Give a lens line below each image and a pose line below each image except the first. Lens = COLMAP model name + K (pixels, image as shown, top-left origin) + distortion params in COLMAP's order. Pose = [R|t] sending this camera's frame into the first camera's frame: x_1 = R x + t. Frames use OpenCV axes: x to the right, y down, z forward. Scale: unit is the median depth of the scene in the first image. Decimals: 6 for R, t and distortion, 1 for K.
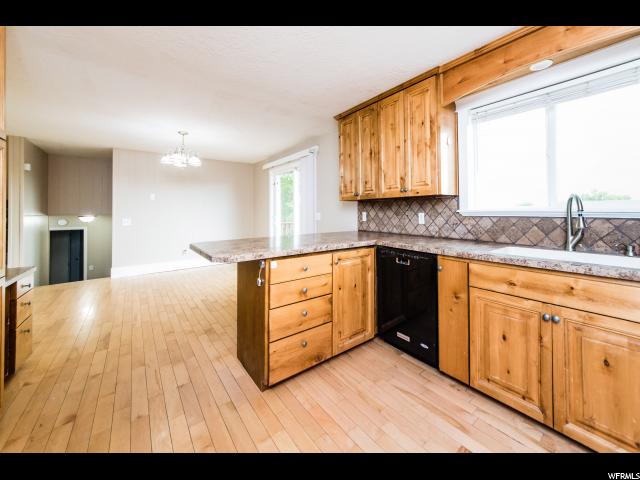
lens RADIAL K [[257.2, 0, 354.0], [0, 257.2, 209.1], [0, 0, 1]] dist [-0.000104, -0.000053]
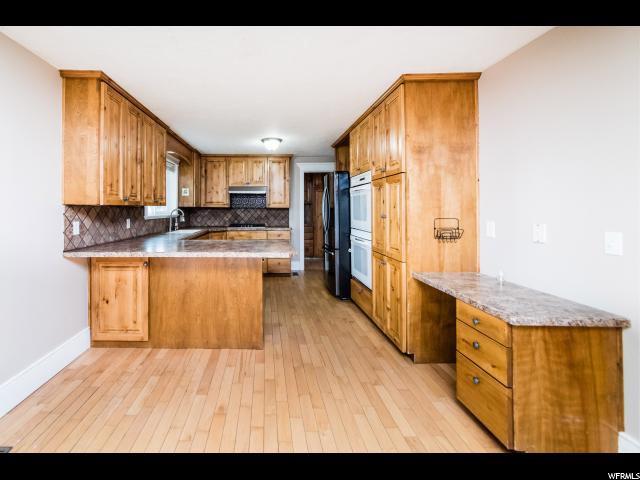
lens RADIAL K [[255.1, 0, 260.4], [0, 255.1, 205.8], [0, 0, 1]] dist [-0.000783, -0.000259]
pose [[-0.738618, 0.012590, 0.674007, -1.083428], [-0.004586, 0.999709, -0.023700, -0.022273], [-0.674109, -0.020596, -0.738345, 1.654101]]
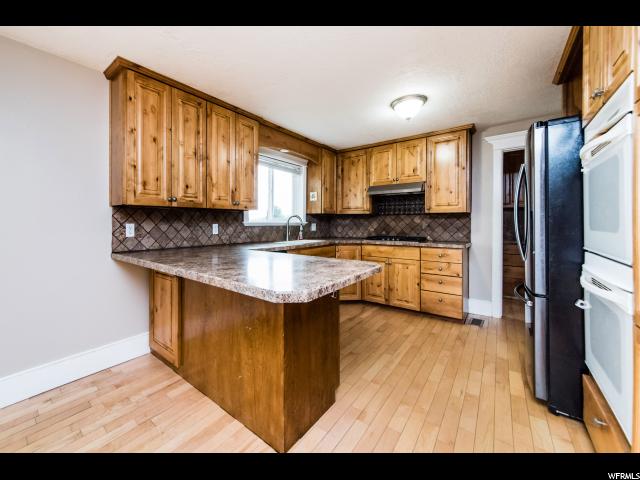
lens RADIAL K [[251.9, 0, 288.2], [0, 251.9, 223.0], [0, 0, 1]] dist [0.000488, -0.000156]
pose [[-0.158771, 0.000828, 0.987315, -0.950761], [-0.009463, 0.999952, -0.002360, 0.011388], [-0.987270, -0.009718, -0.158756, 0.988494]]
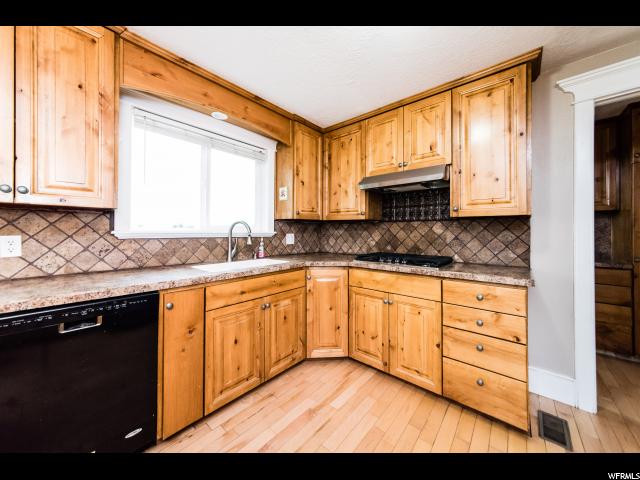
lens RADIAL K [[227.9, 0, 321.9], [0, 227.9, 229.3], [0, 0, 1]] dist [0.001263, 0.000136]
pose [[-0.137547, 0.013106, 0.990409, -0.327982], [-0.011851, 0.999819, -0.014877, 0.000837], [-0.990424, -0.013784, -0.137367, 0.500613]]
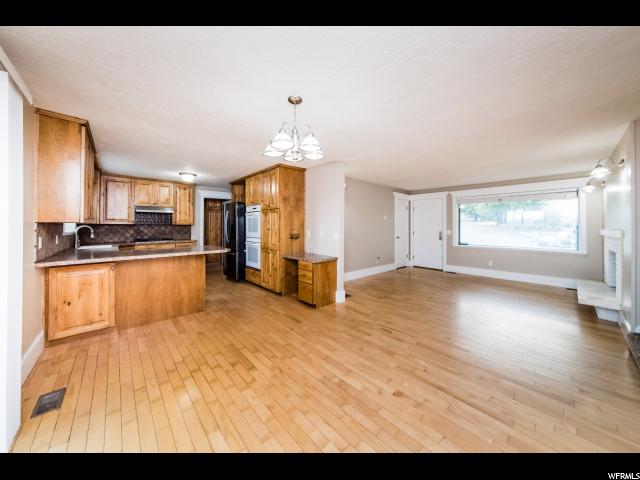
lens RADIAL K [[224.1, 0, 306.4], [0, 224.1, 222.1], [0, 0, 1]] dist [-0.001608, -0.000047]
pose [[-0.999785, 0.005121, 0.020095, -1.095608], [0.004596, 0.999649, -0.026086, -0.015626], [-0.020222, -0.025988, -0.999458, 2.347294]]
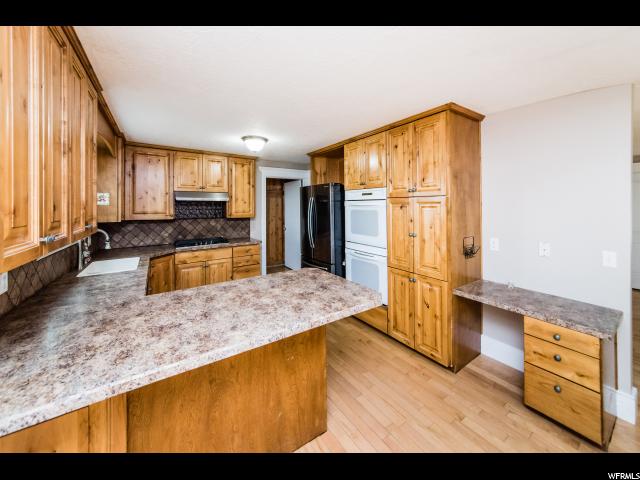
lens RADIAL K [[239.4, 0, 318.0], [0, 239.4, 204.5], [0, 0, 1]] dist [0.000668, 0.000037]
pose [[-0.991112, 0.010872, 0.132586, -0.489326], [0.008374, 0.999777, -0.019379, -0.119058], [-0.132767, -0.018096, -0.990982, 1.594942]]
